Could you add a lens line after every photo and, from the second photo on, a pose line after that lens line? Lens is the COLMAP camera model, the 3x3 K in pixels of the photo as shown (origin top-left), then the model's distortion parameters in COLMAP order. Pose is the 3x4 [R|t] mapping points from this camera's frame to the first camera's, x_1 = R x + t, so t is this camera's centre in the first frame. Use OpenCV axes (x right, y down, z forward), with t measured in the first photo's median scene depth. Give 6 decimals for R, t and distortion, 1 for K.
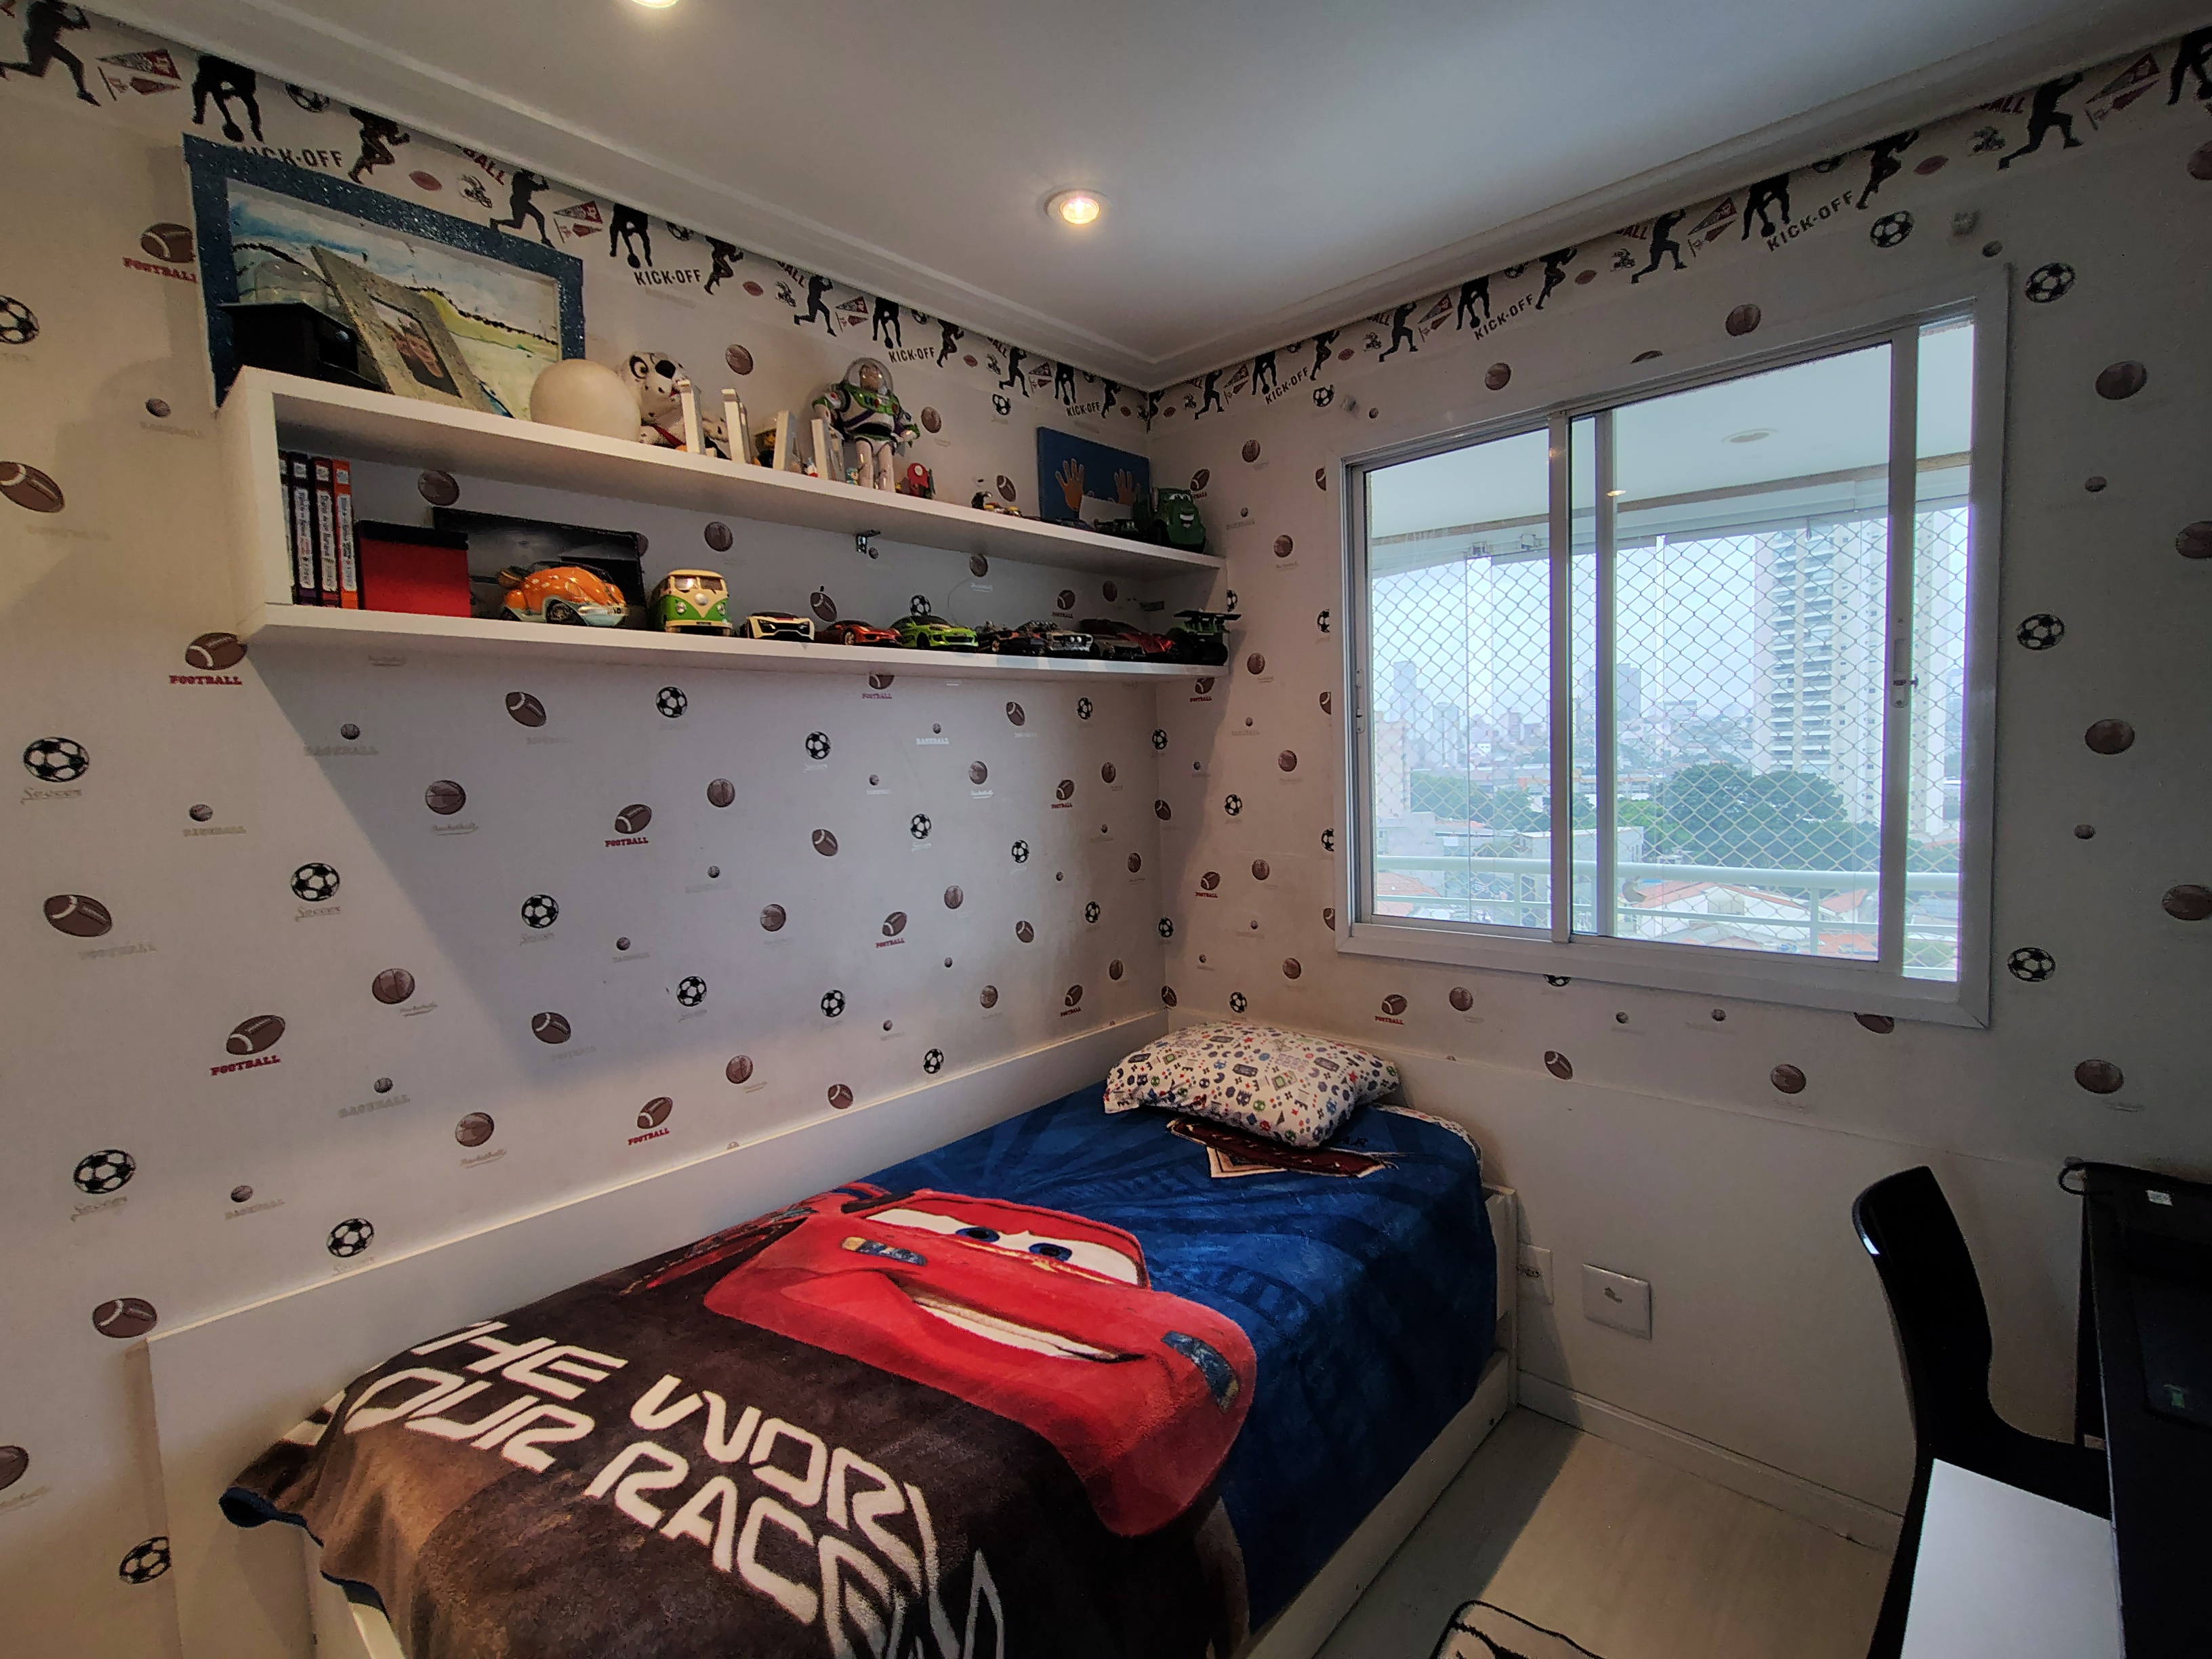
lens RADIAL K [[1009.1, 0, 1115.2], [0, 1009.1, 830.7], [0, 0, 1]] dist [0.003463, 0.000726]
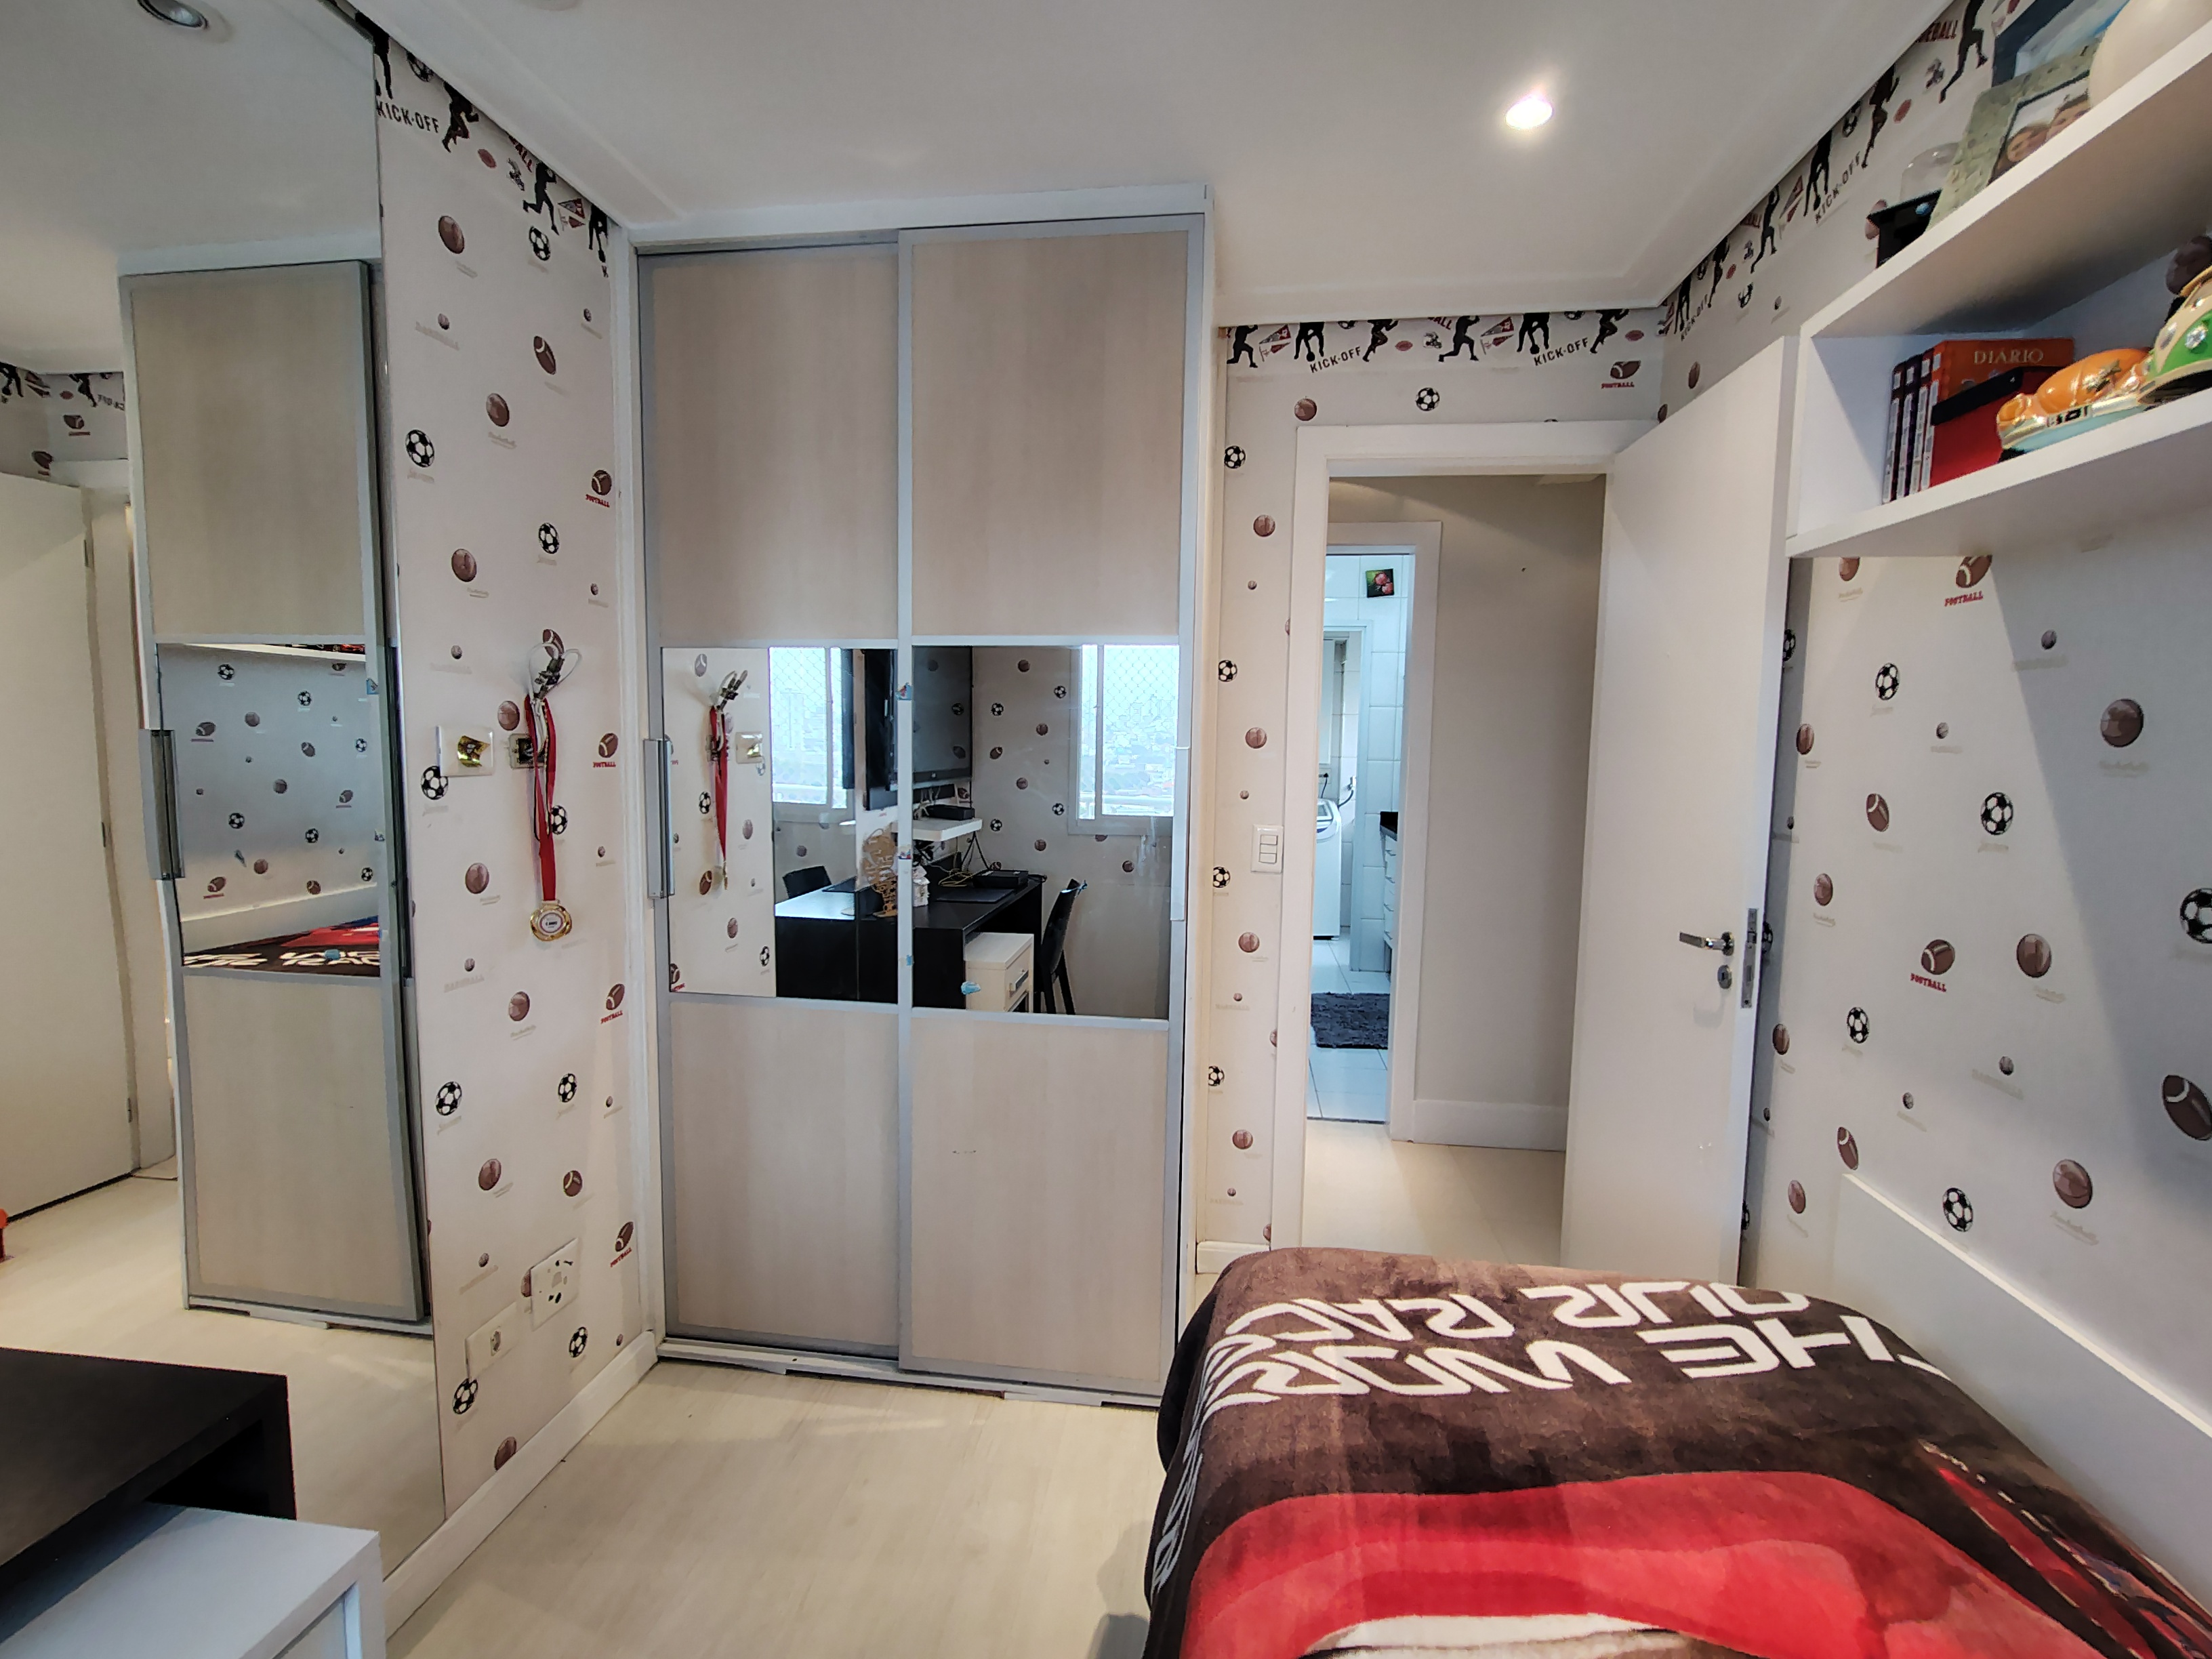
lens RADIAL K [[1020.1, 0, 1106.0], [0, 1020.1, 829.5], [0, 0, 1]] dist [-0.002623, 0.000682]
pose [[-0.821835, 0.069992, -0.565409, 0.278777], [-0.031723, 0.985263, 0.168077, -0.046766], [0.568841, 0.156068, -0.807504, 0.971750]]
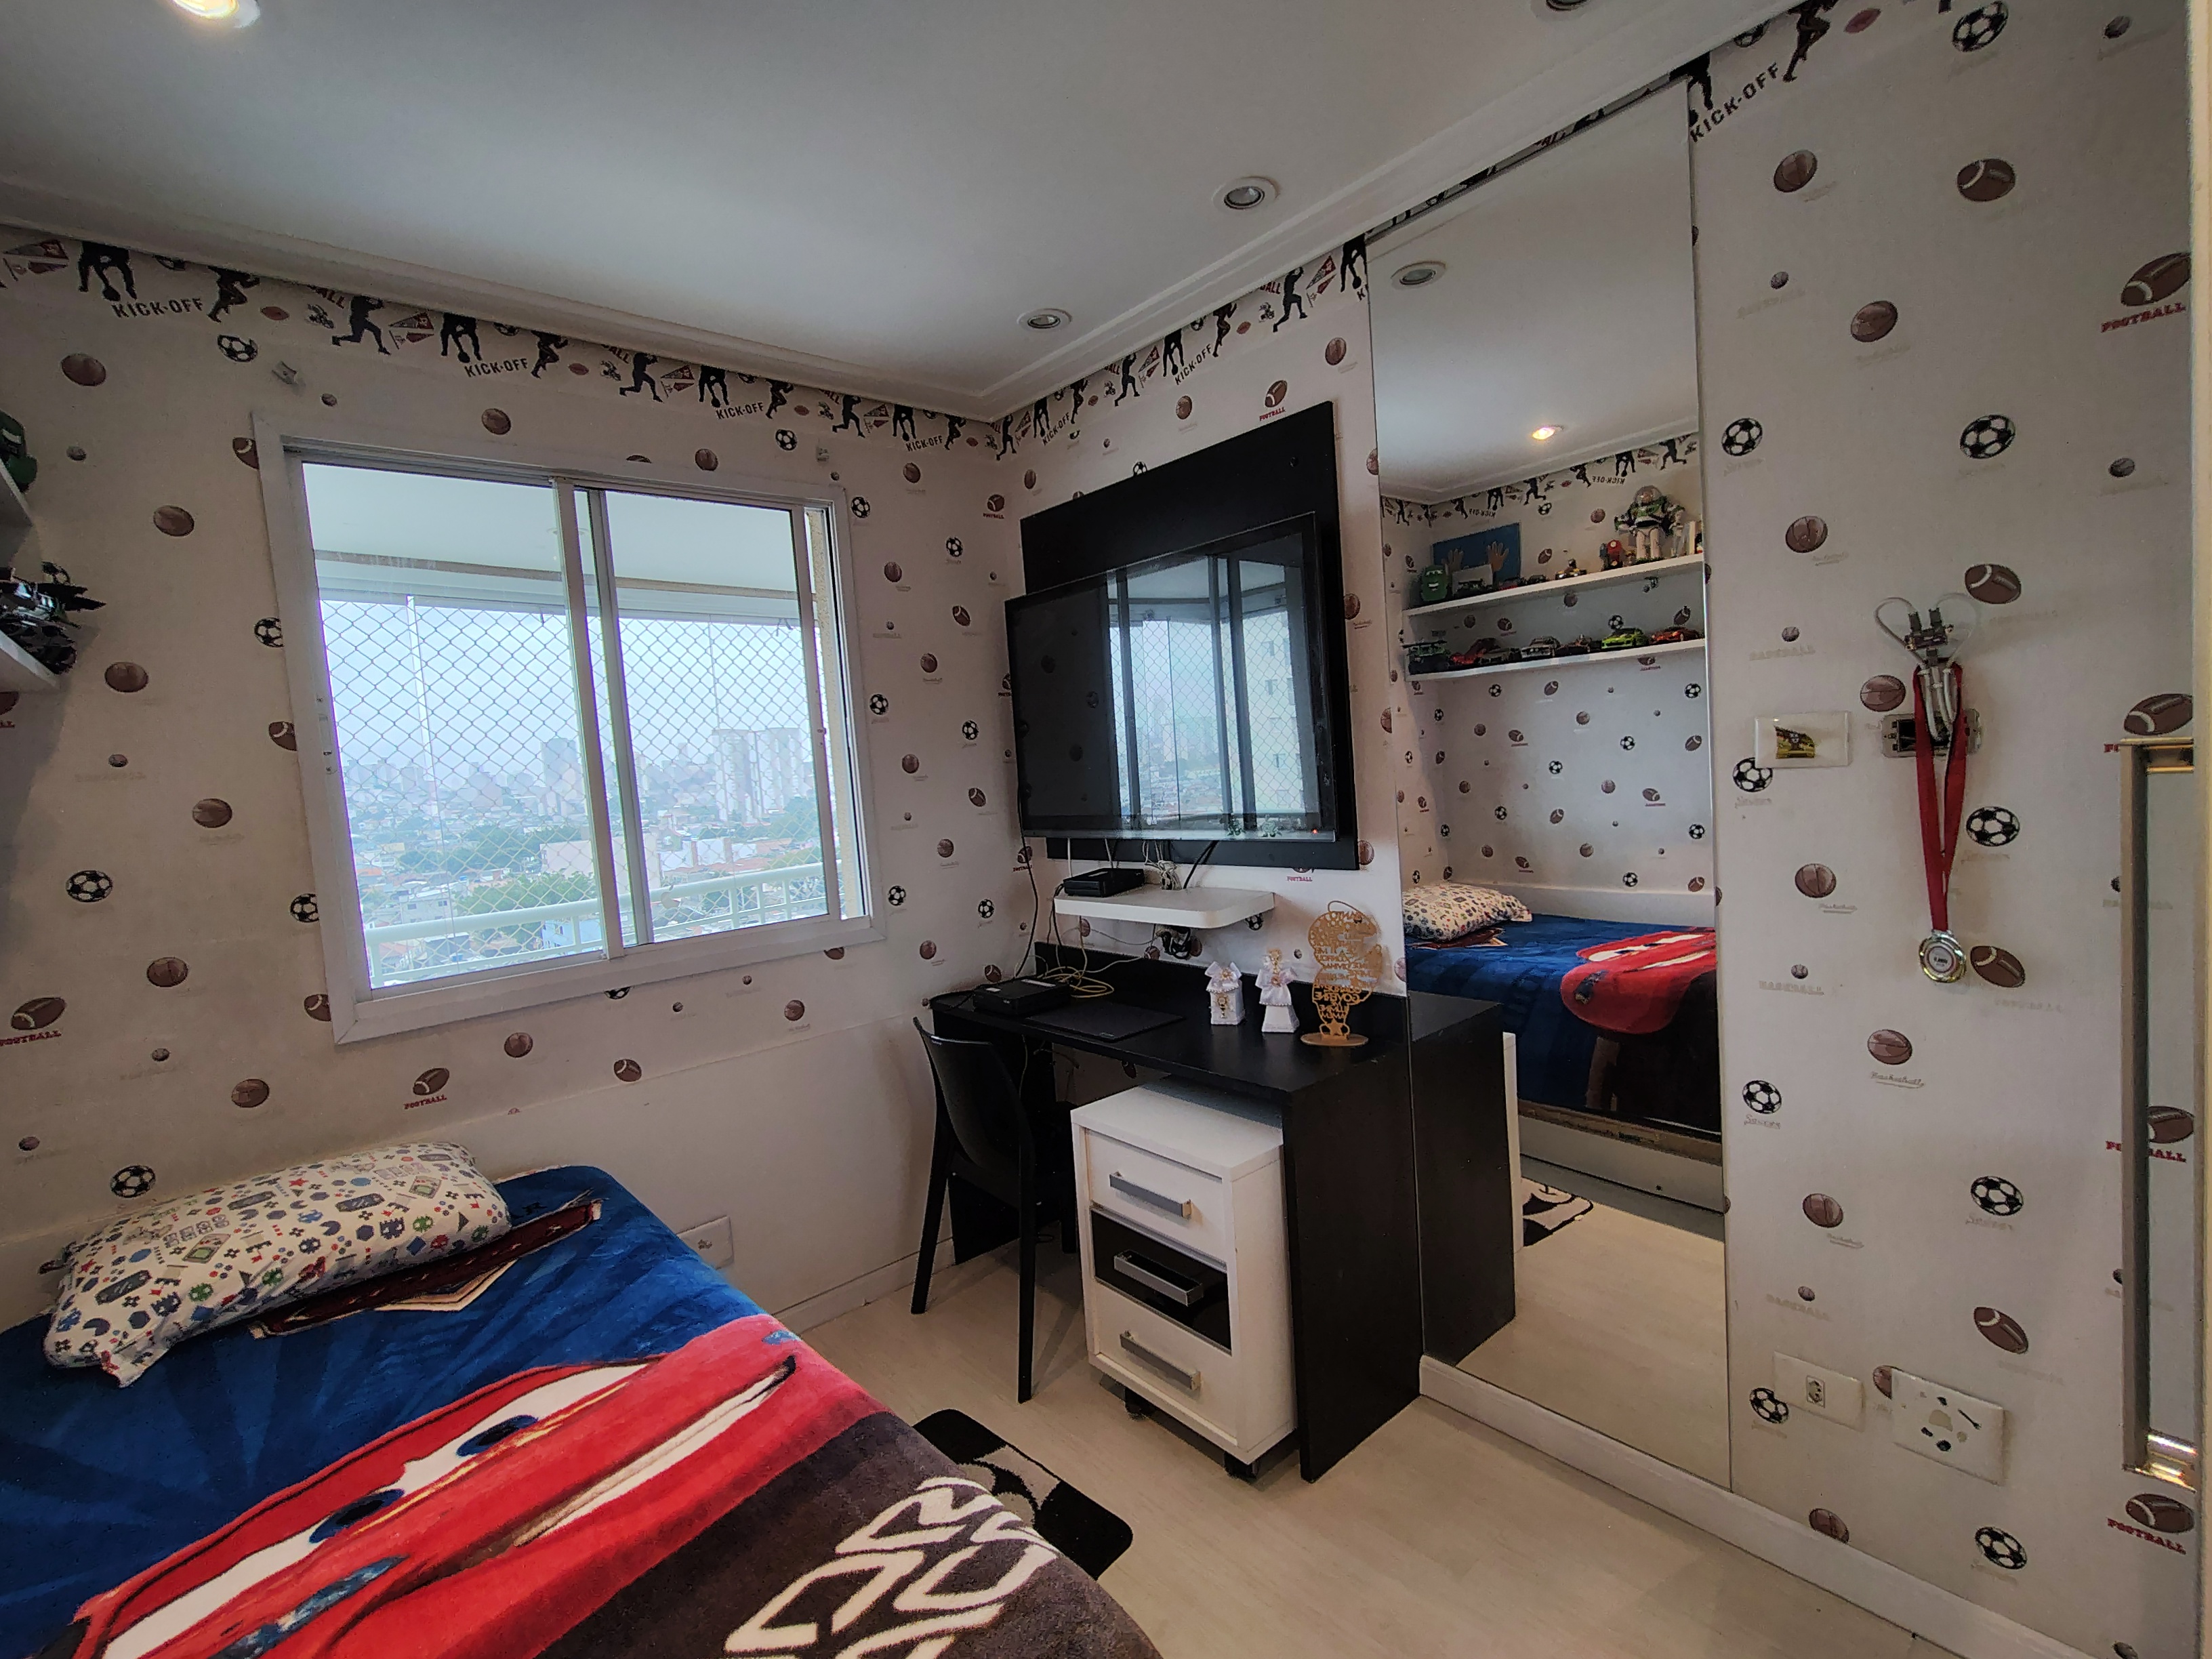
lens RADIAL K [[995.8, 0, 1106.0], [0, 995.8, 829.5], [0, 0, 1]] dist [-0.001159, 0.000531]
pose [[0.115753, -0.044406, 0.992285, -0.641538], [0.144666, 0.989101, 0.027388, 0.022788], [-0.982687, 0.140380, 0.120916, 0.373924]]
